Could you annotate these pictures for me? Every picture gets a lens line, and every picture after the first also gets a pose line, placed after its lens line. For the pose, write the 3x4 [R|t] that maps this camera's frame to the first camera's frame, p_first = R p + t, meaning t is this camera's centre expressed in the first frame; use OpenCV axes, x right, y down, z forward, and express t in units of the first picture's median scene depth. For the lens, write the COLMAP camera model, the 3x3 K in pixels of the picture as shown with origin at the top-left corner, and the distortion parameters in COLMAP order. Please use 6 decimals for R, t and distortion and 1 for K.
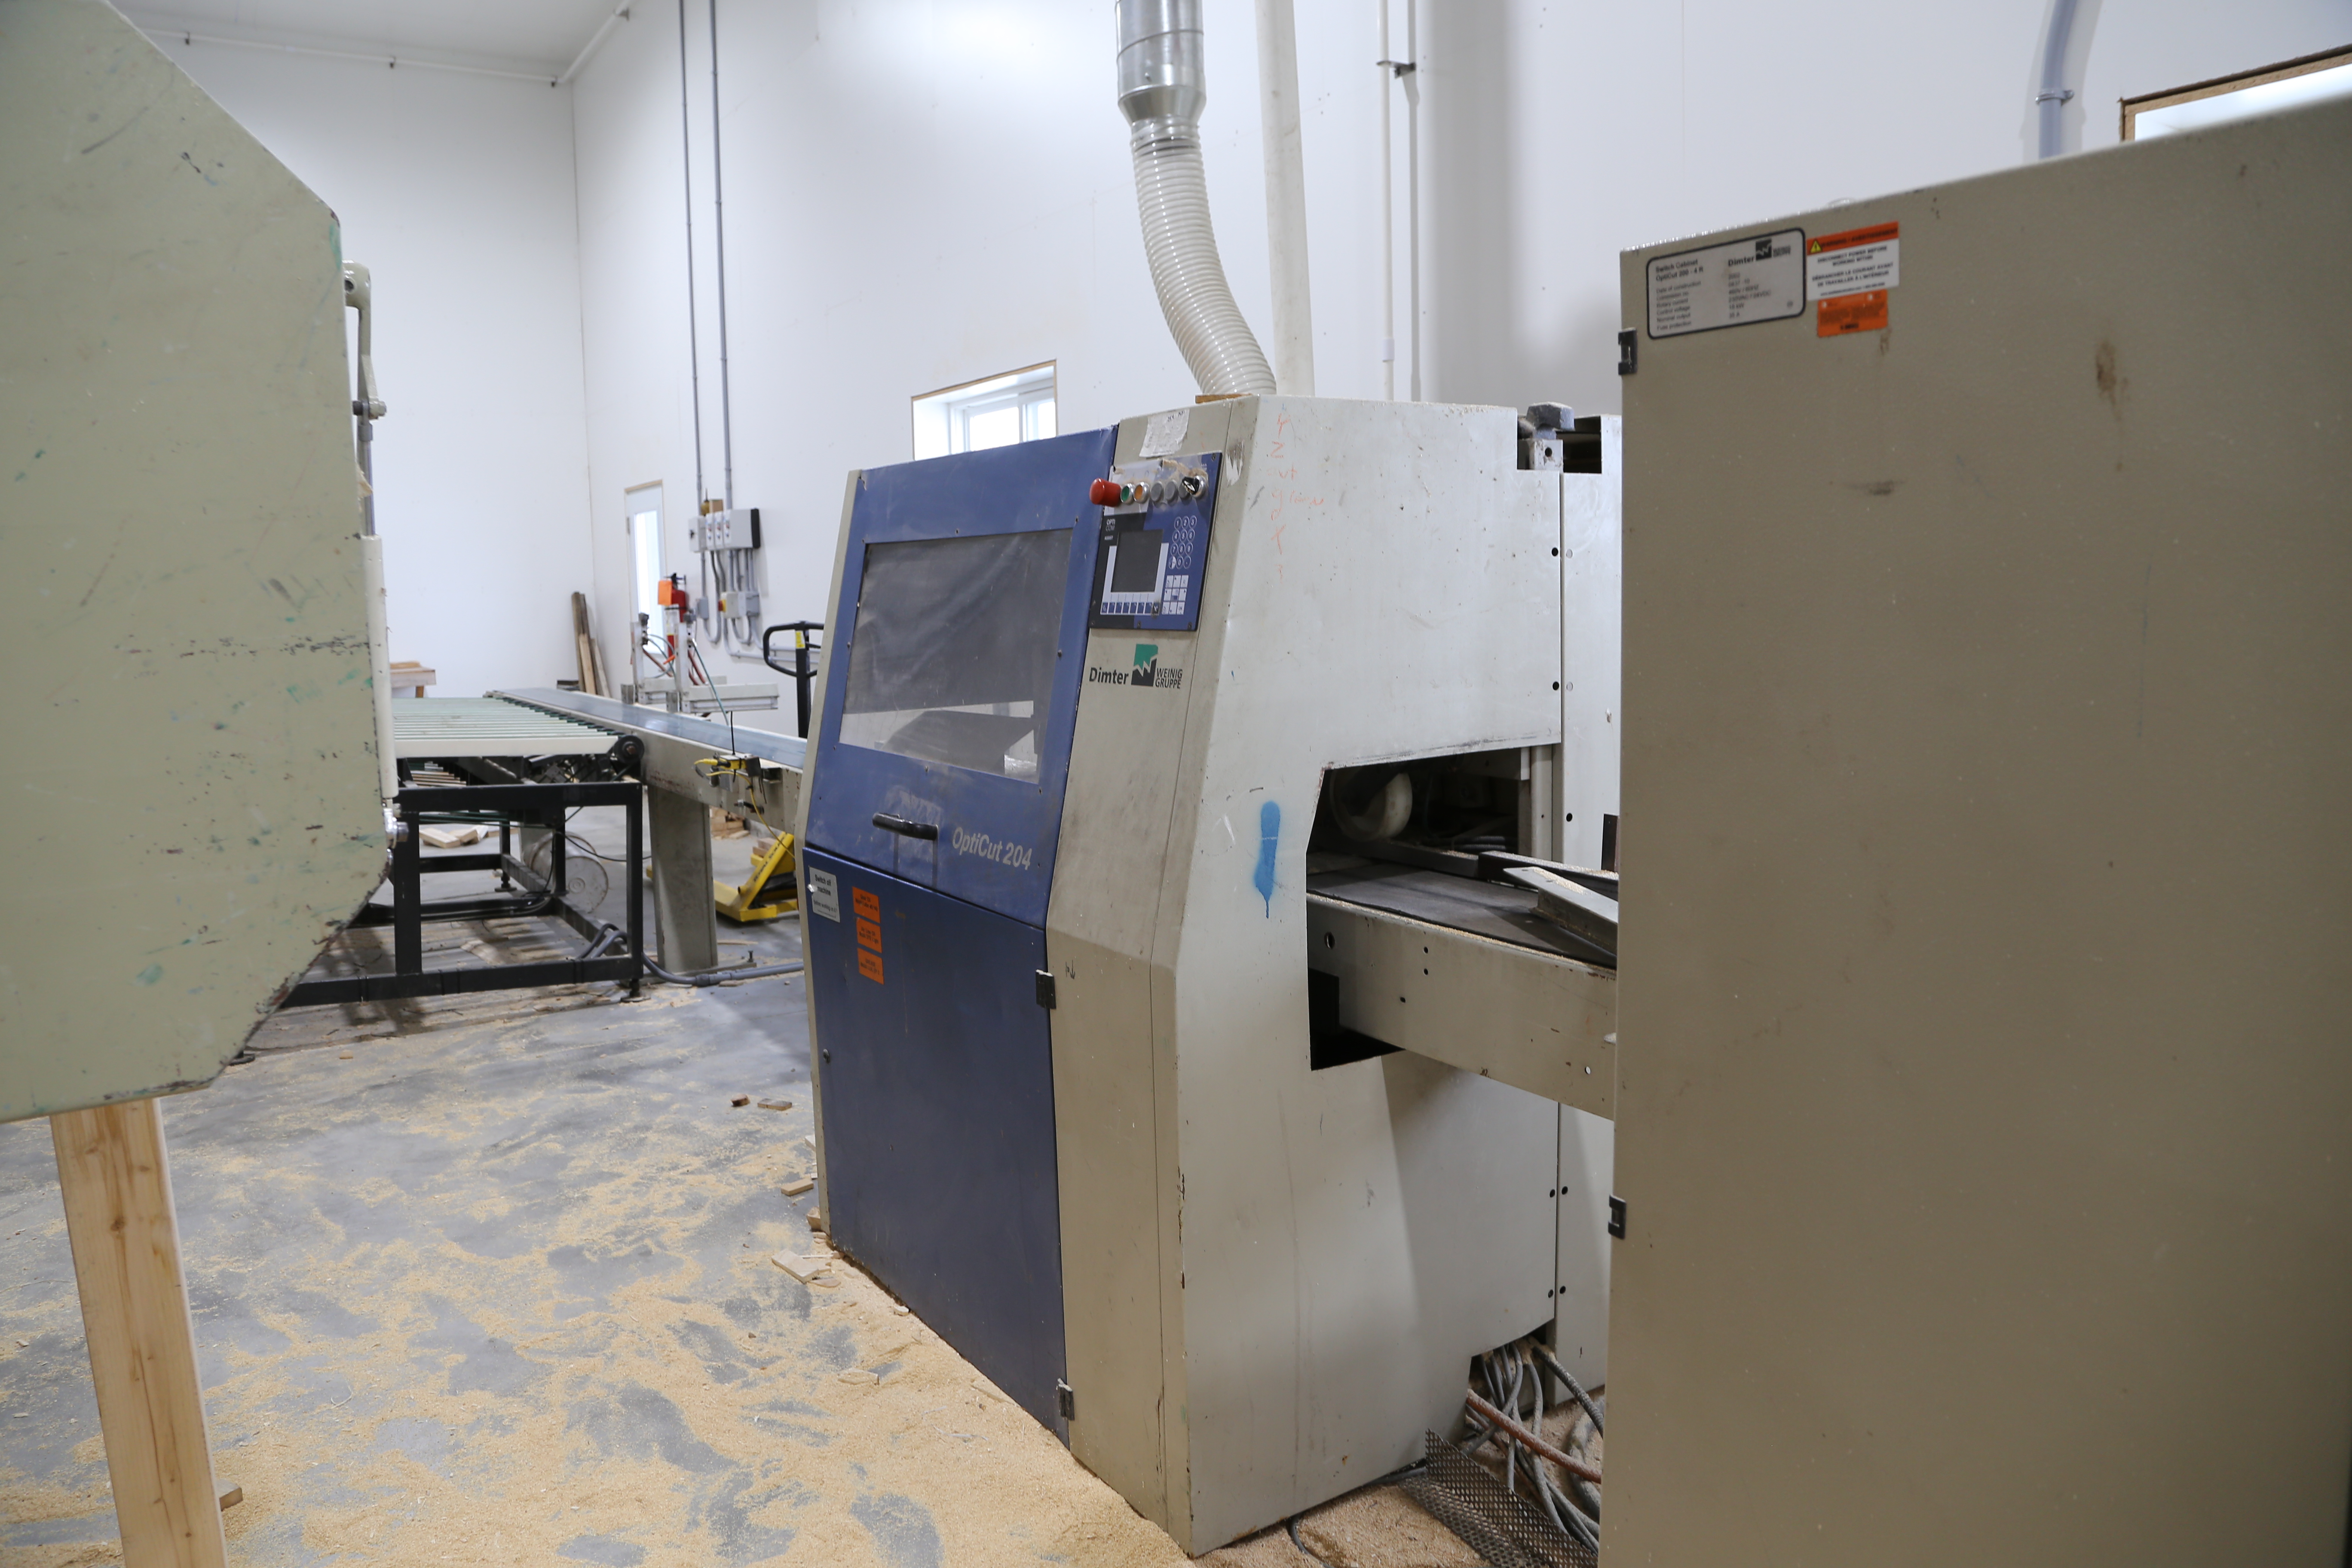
lens RADIAL K [[1604.6, 0, 1176.0], [0, 1604.6, 784.0], [0, 0, 1]] dist [-0.125489, 0.066728]
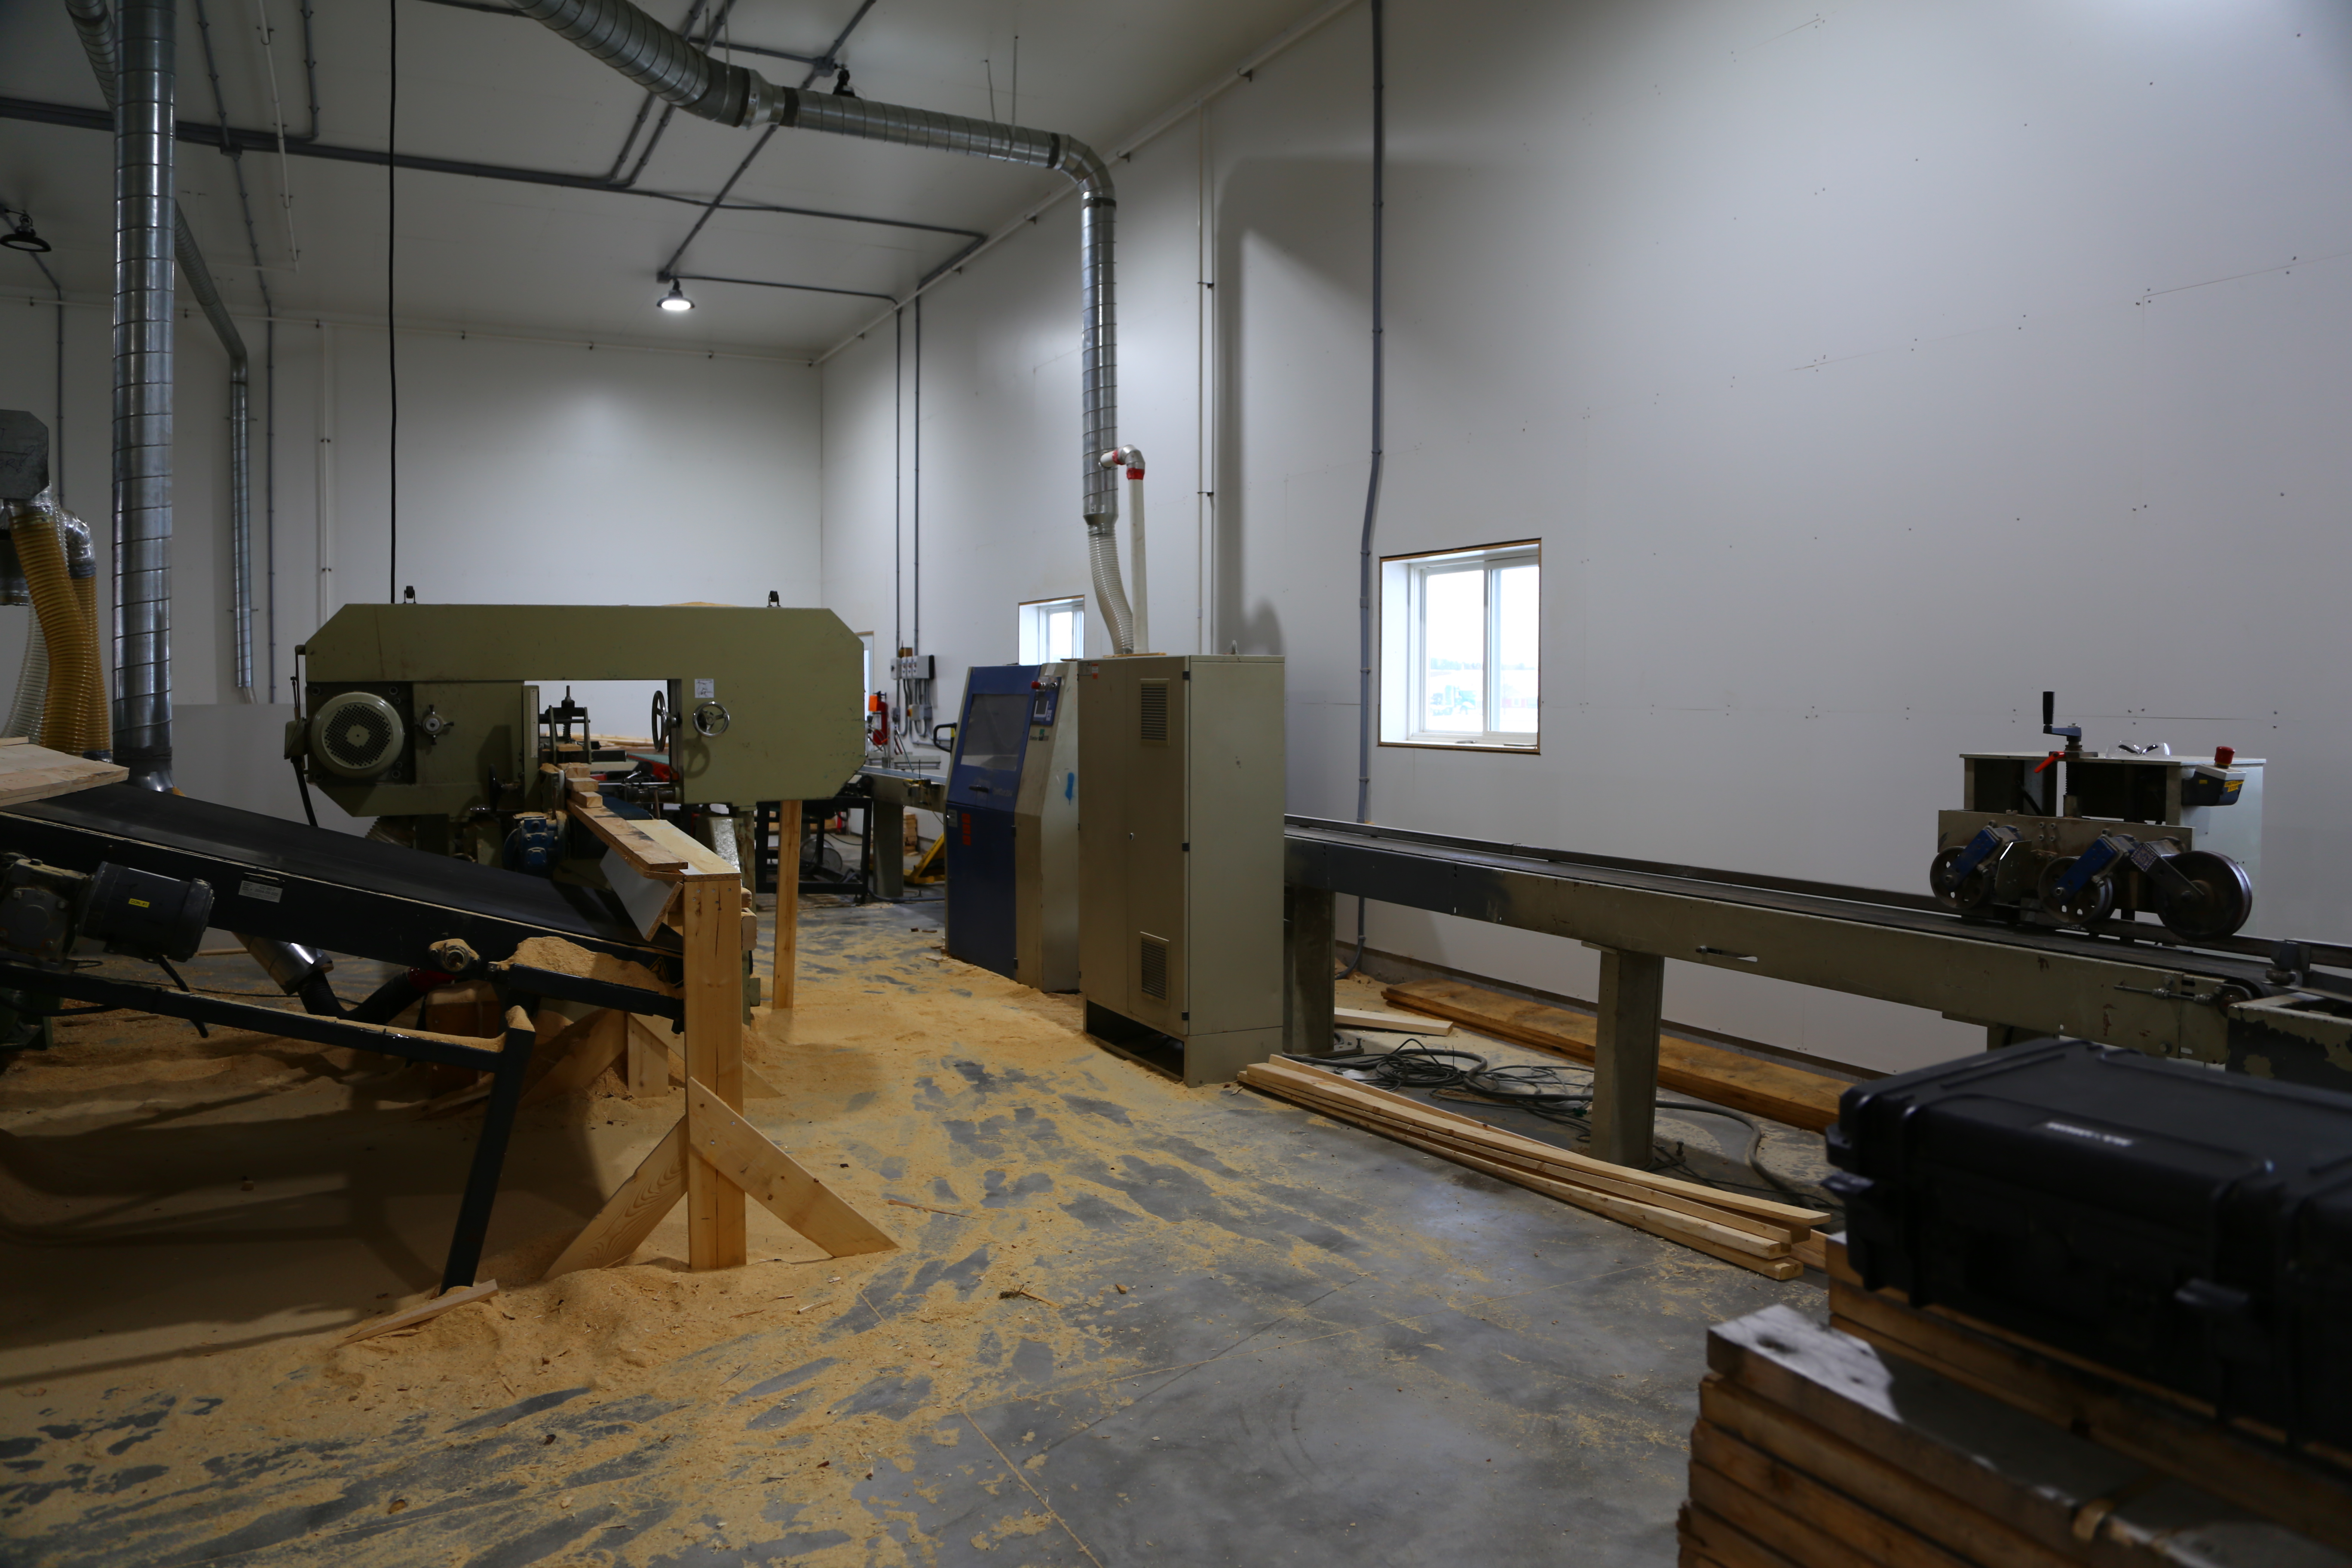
lens RADIAL K [[1676.7, 0, 1181.7], [0, 1676.7, 771.3], [0, 0, 1]] dist [-0.085609, 0.078728]
pose [[0.994272, 0.027120, -0.103381, 0.477639], [-0.035356, 0.996272, -0.078690, 0.202971], [0.100862, 0.081895, 0.991524, -1.867956]]
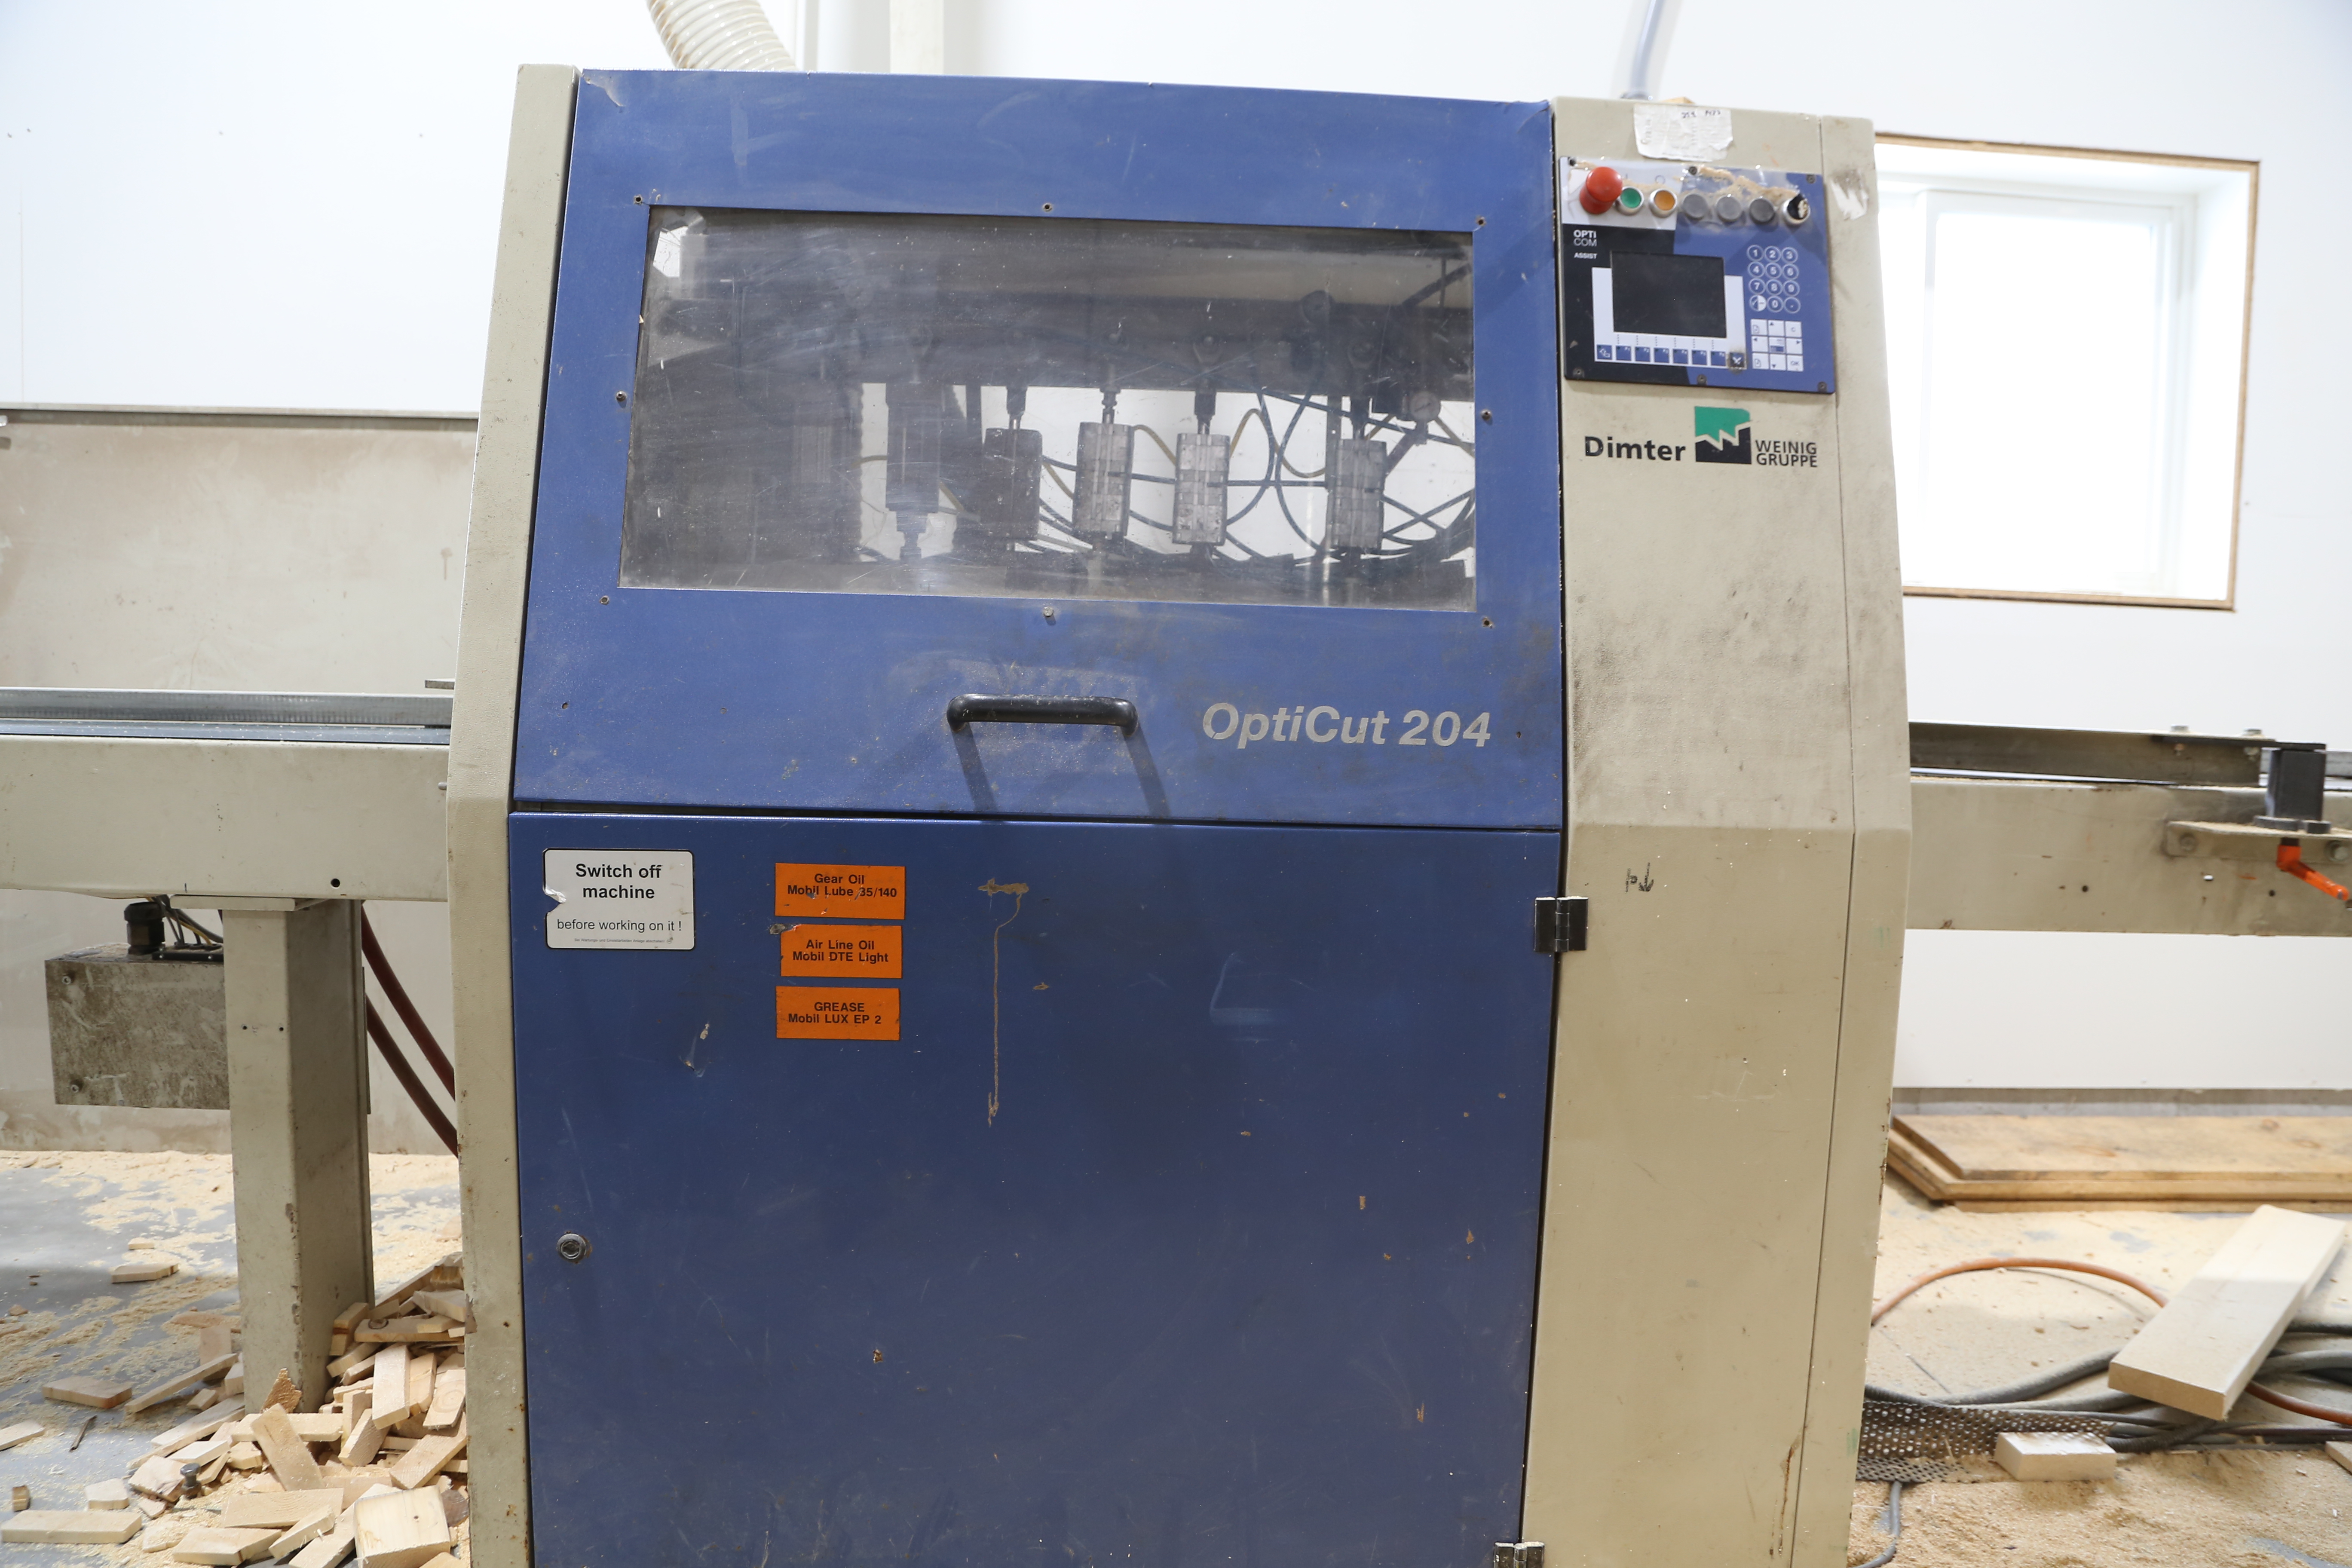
lens RADIAL K [[1572.8, 0, 1176.0], [0, 1572.8, 784.0], [0, 0, 1]] dist [-0.117717, 0.055806]
pose [[0.511528, -0.029072, 0.858775, -0.531814], [0.072253, 0.997343, -0.009274, 0.050794], [-0.856224, 0.066793, 0.512269, 0.614055]]
